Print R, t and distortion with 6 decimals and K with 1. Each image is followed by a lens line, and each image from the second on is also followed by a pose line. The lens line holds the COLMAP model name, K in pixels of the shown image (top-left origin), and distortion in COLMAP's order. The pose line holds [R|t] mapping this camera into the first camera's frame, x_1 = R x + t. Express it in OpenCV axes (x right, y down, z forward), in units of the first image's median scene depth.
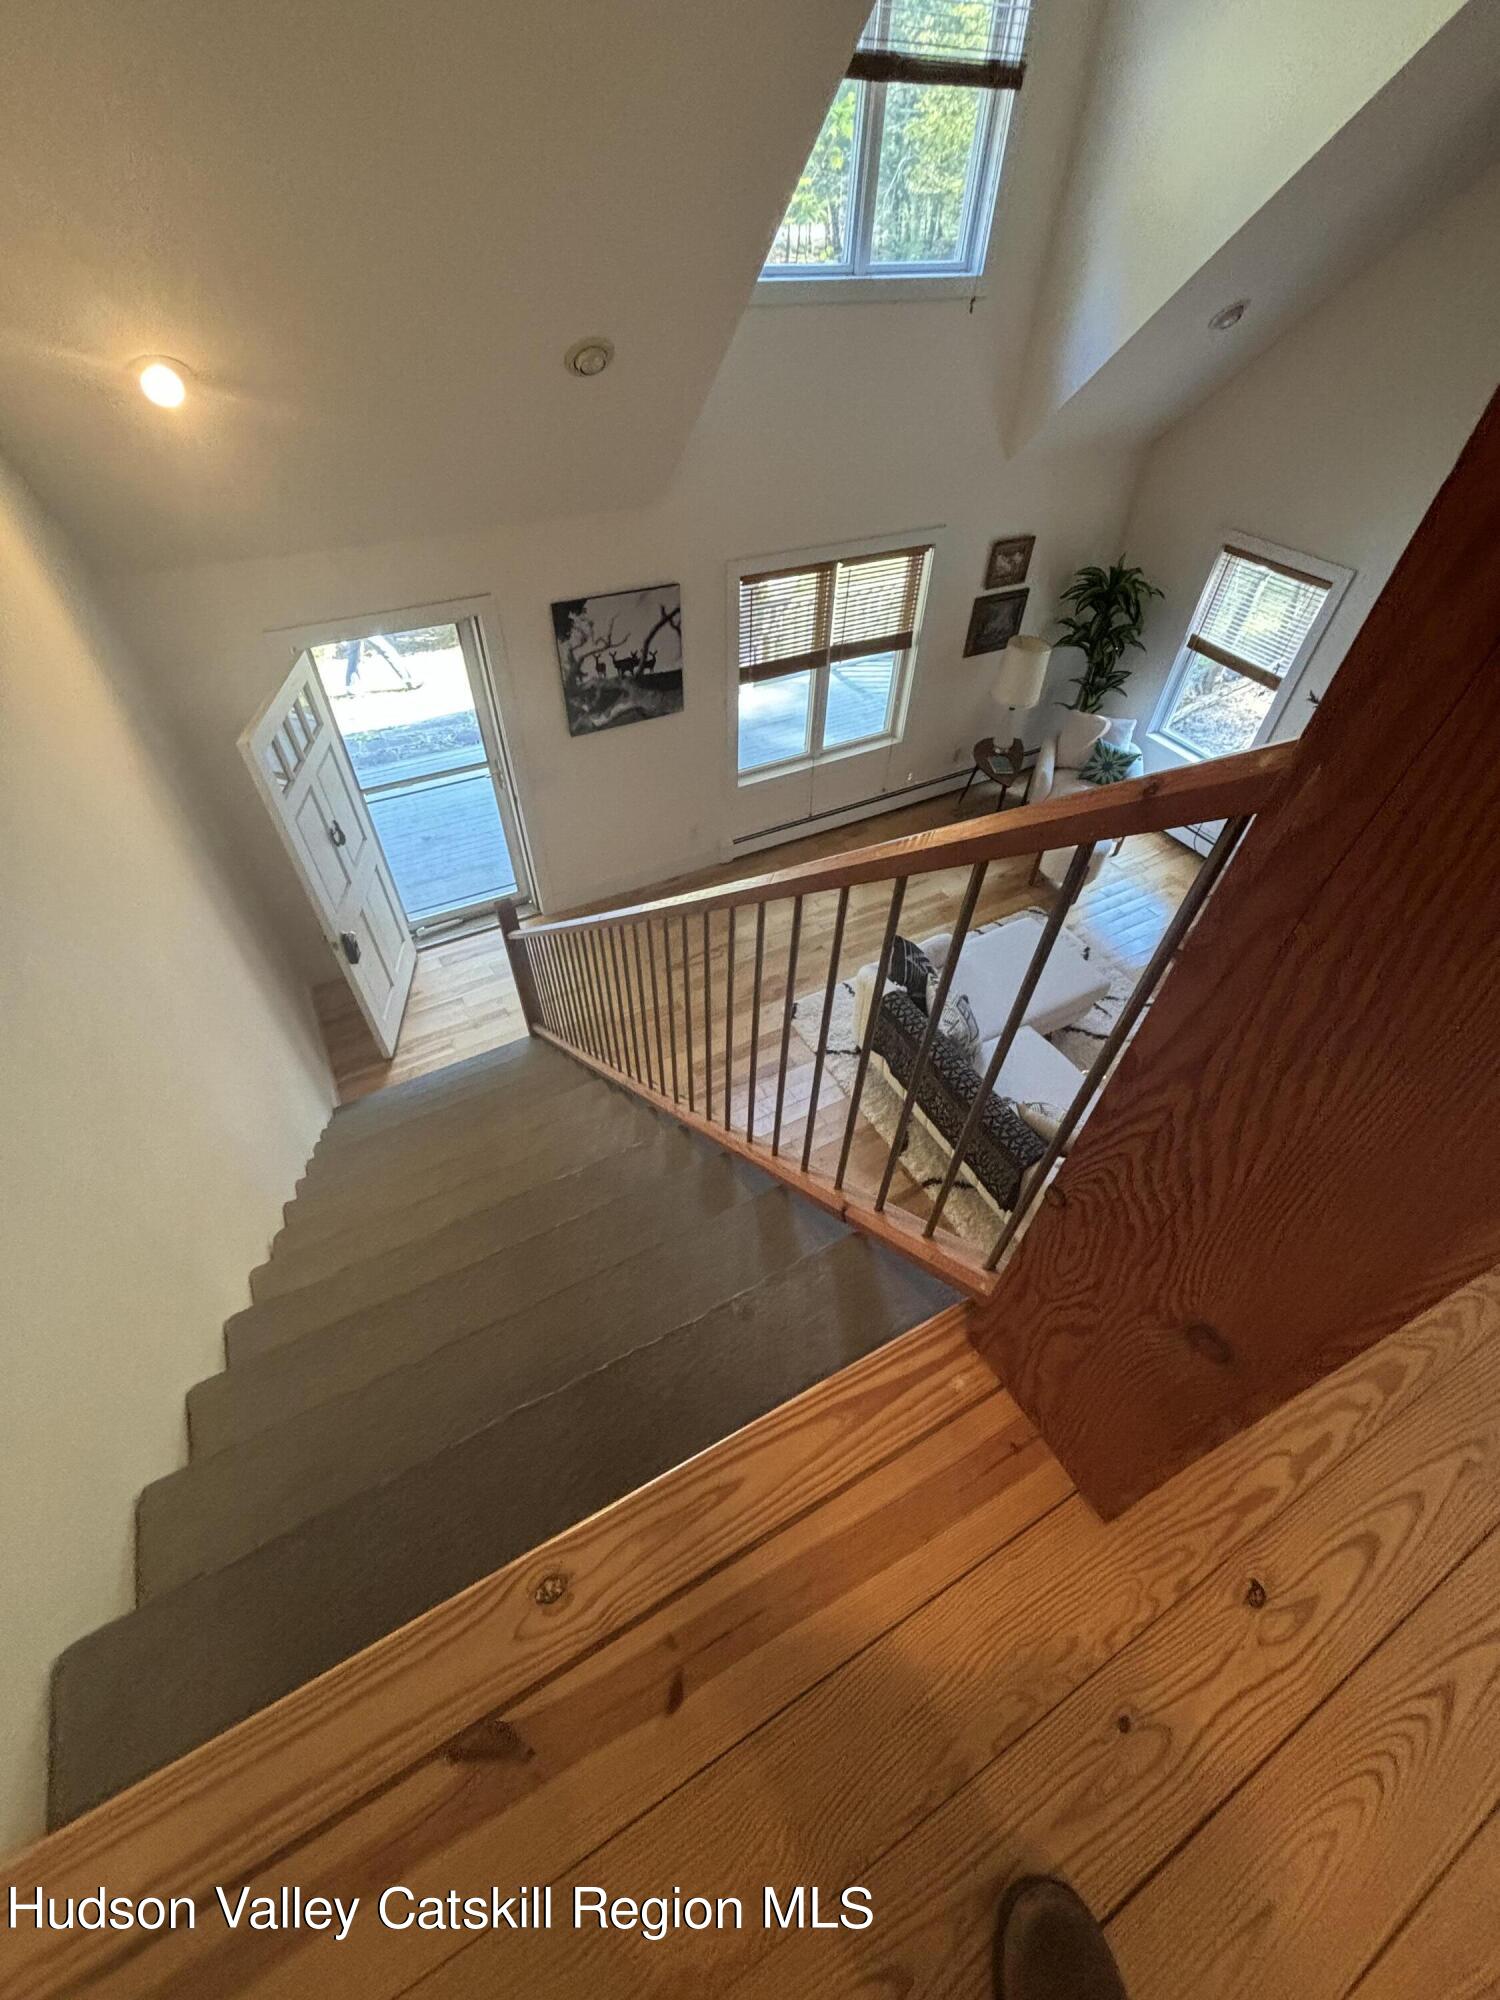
lens RADIAL K [[788.4, 0, 750.0], [0, 788.4, 1000.0], [0, 0, 1]] dist [-0.001248, -0.000234]
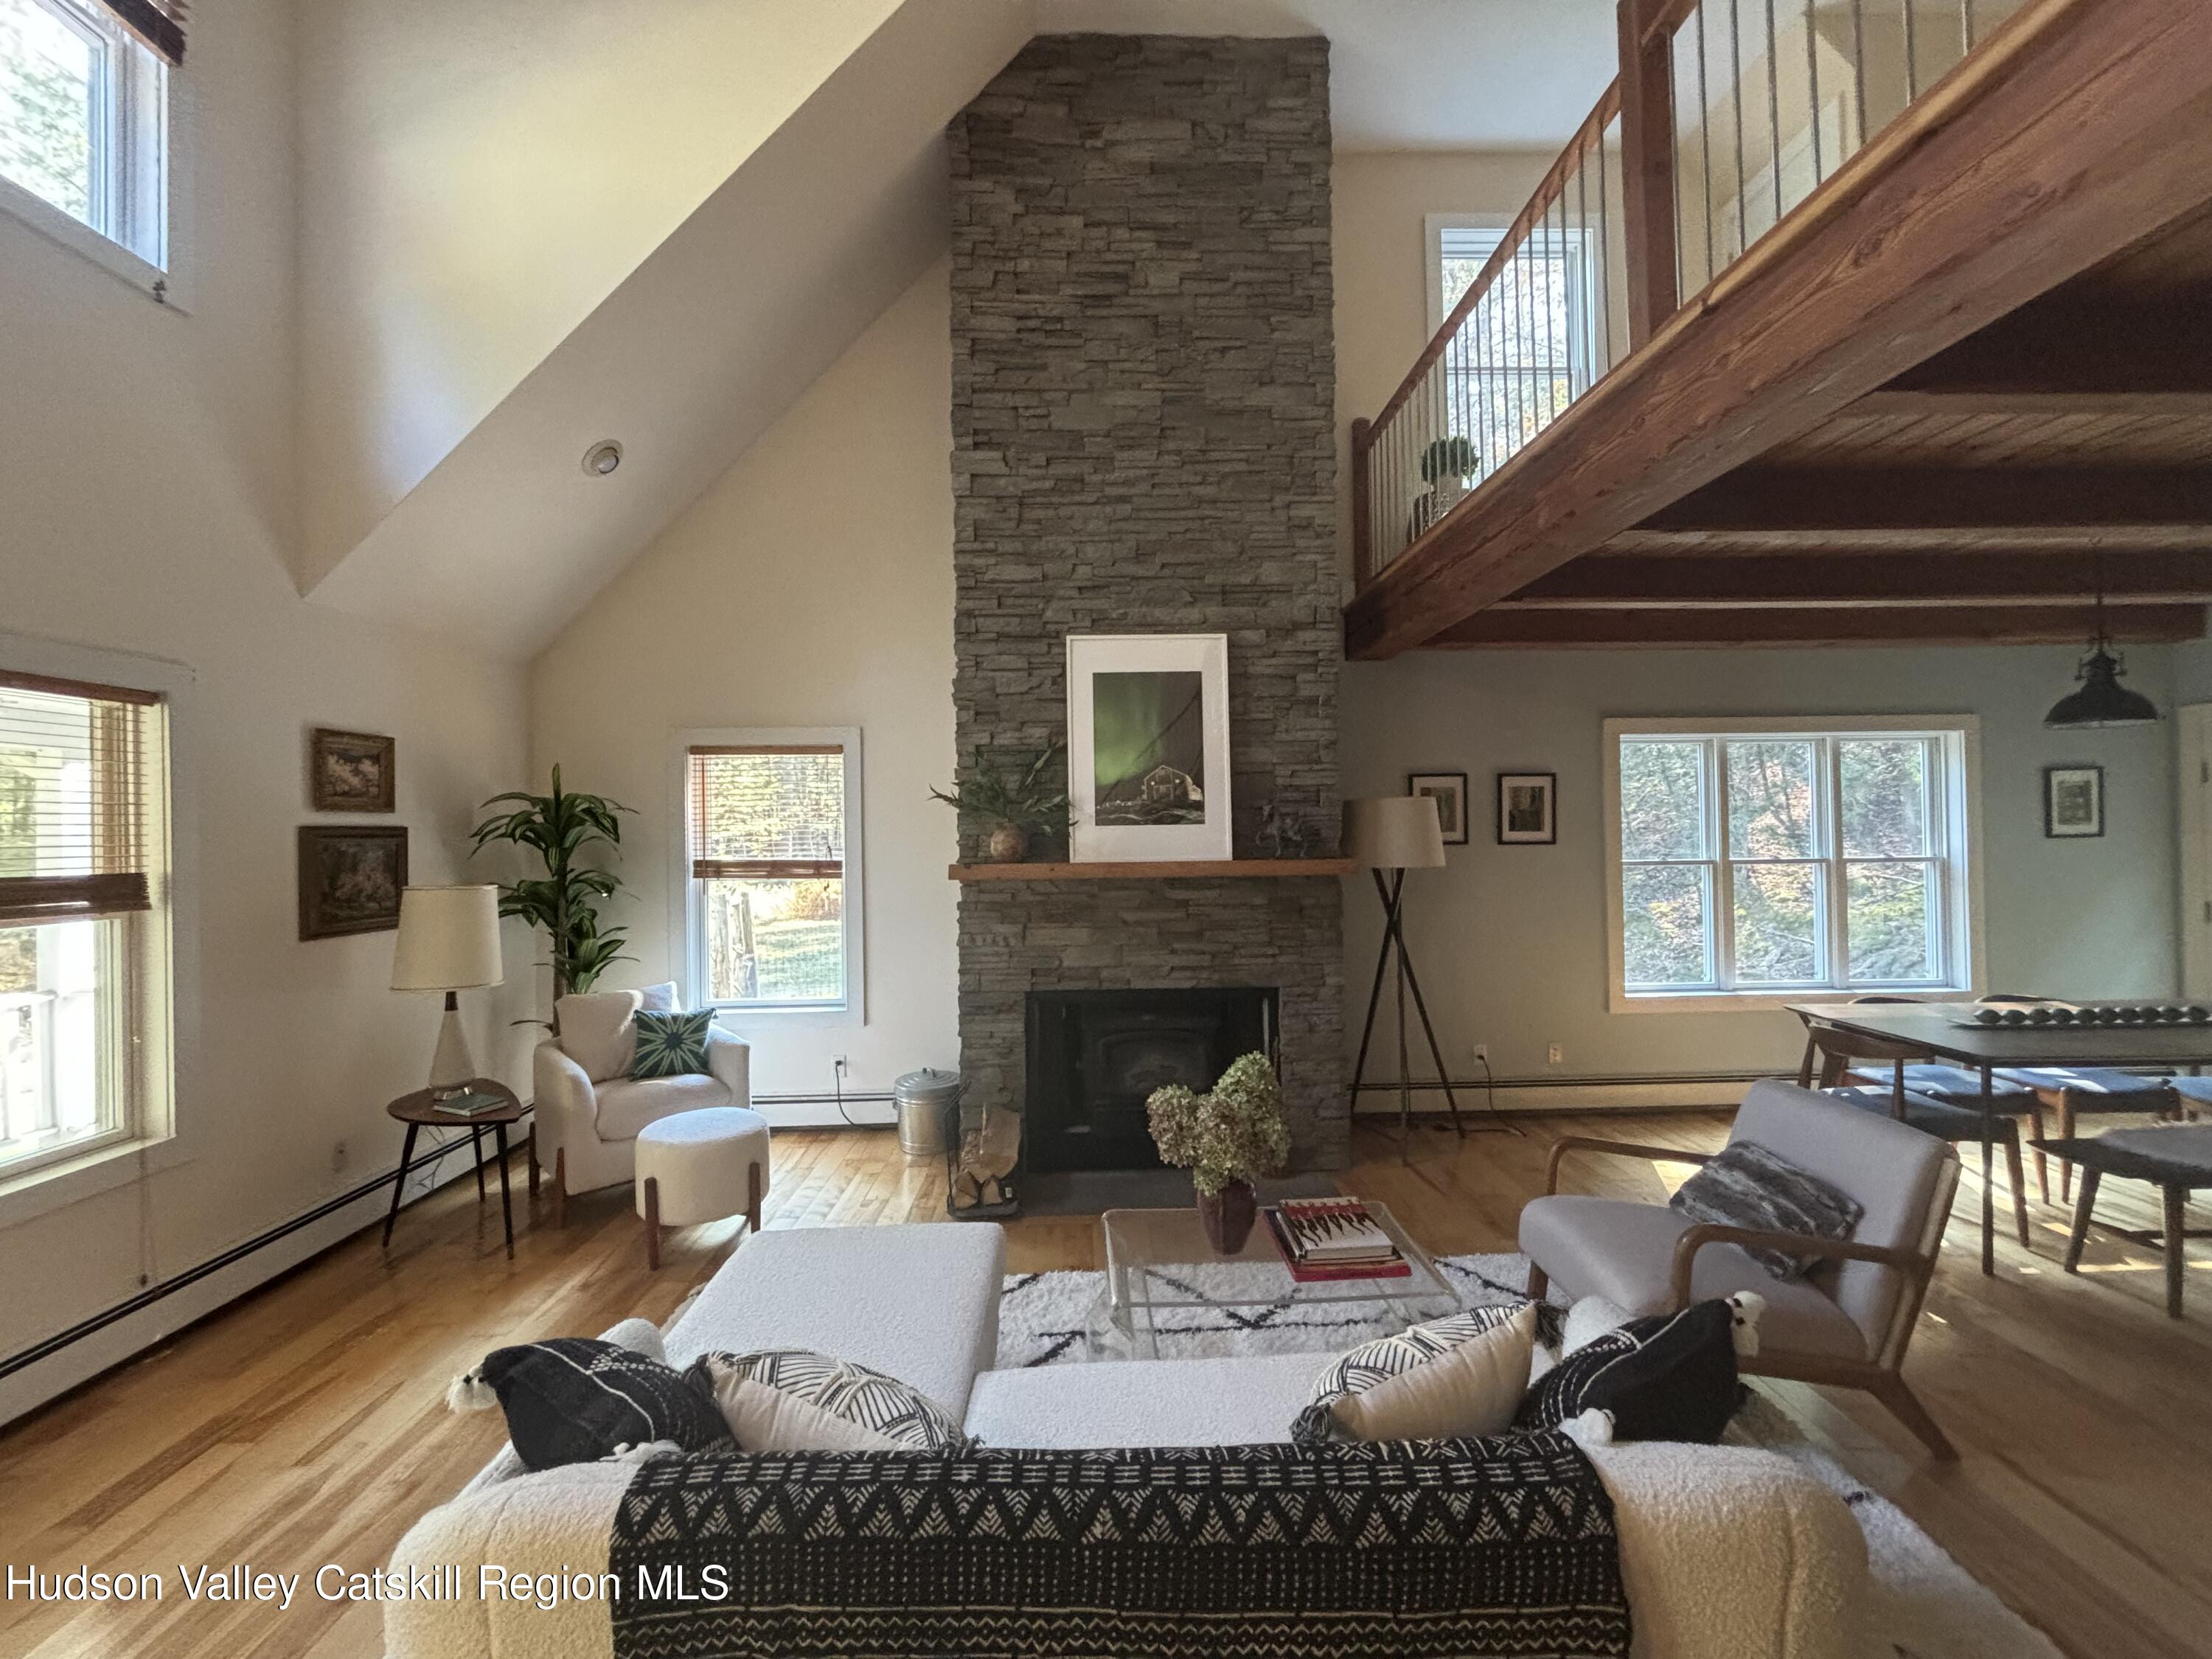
lens RADIAL K [[872.0, 0, 1104.6], [0, 872.0, 813.2], [0, 0, 1]] dist [-0.001248, -0.000234]
pose [[0.461649, -0.021048, 0.886813, 0.026511], [0.667261, 0.666973, -0.331526, 0.030248], [-0.584502, 0.744784, 0.321952, 0.559771]]
